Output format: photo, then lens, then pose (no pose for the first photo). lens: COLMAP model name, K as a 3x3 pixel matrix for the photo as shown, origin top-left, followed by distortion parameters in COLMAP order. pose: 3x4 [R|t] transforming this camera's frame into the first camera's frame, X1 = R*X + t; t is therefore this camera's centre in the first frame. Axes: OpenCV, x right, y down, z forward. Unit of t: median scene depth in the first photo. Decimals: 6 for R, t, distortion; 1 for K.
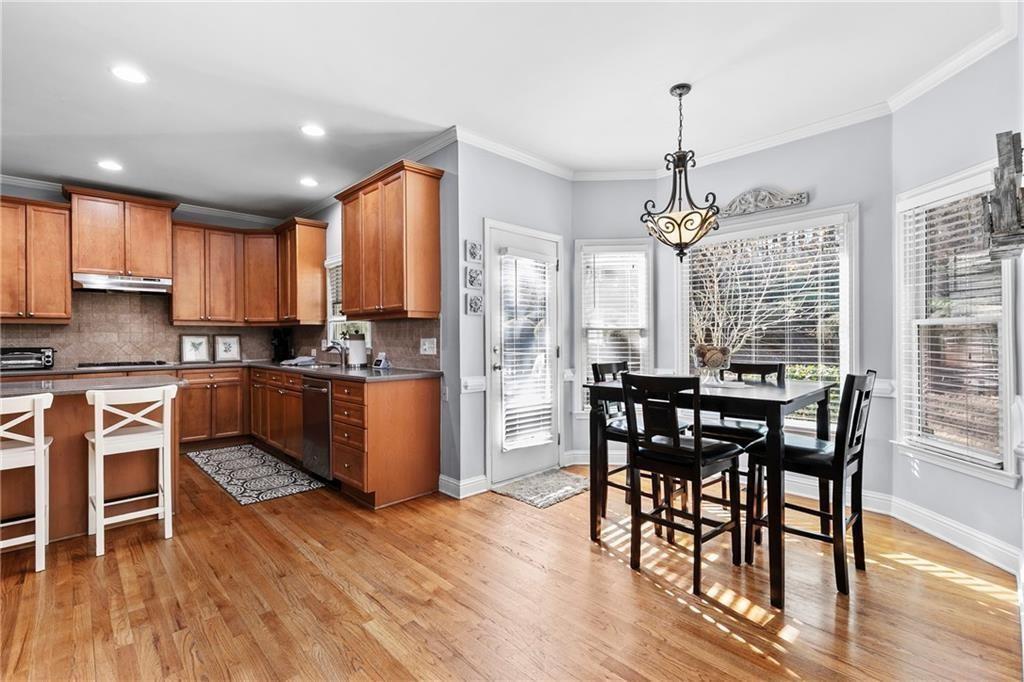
lens RADIAL K [[463.2, 0, 510.8], [0, 463.2, 339.7], [0, 0, 1]] dist [0.016395, -0.000129]
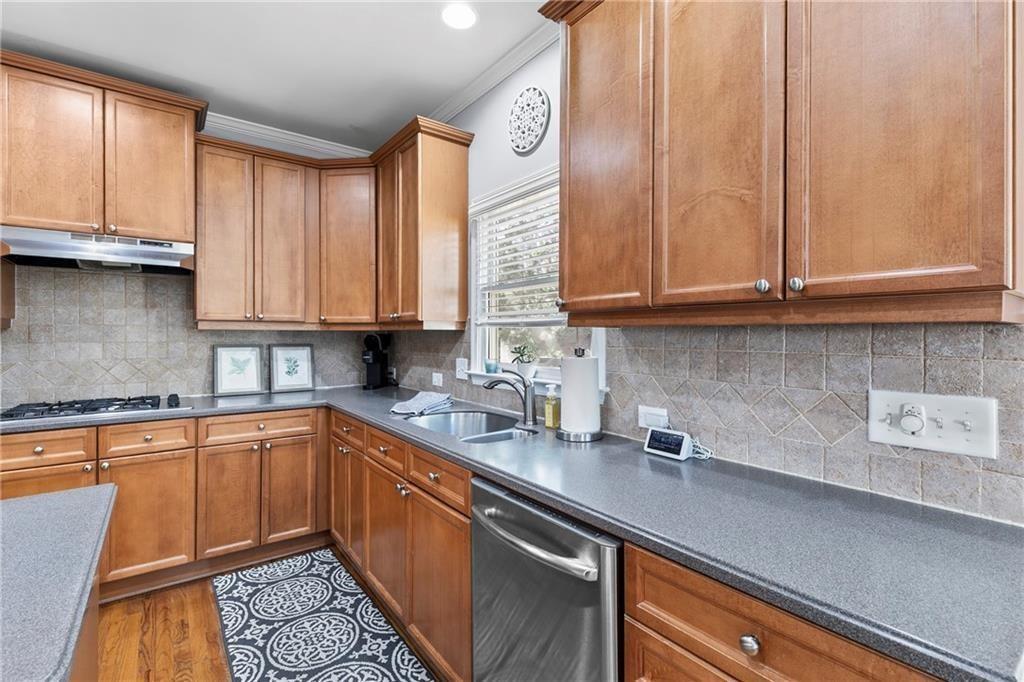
lens RADIAL K [[463.2, 0, 513.5], [0, 463.2, 337.9], [0, 0, 1]] dist [0.016395, -0.000129]
pose [[0.993538, 0.009235, -0.113121, -0.292534], [-0.008964, 0.999956, 0.002900, -0.025886], [0.113143, -0.001868, 0.993577, 0.496879]]
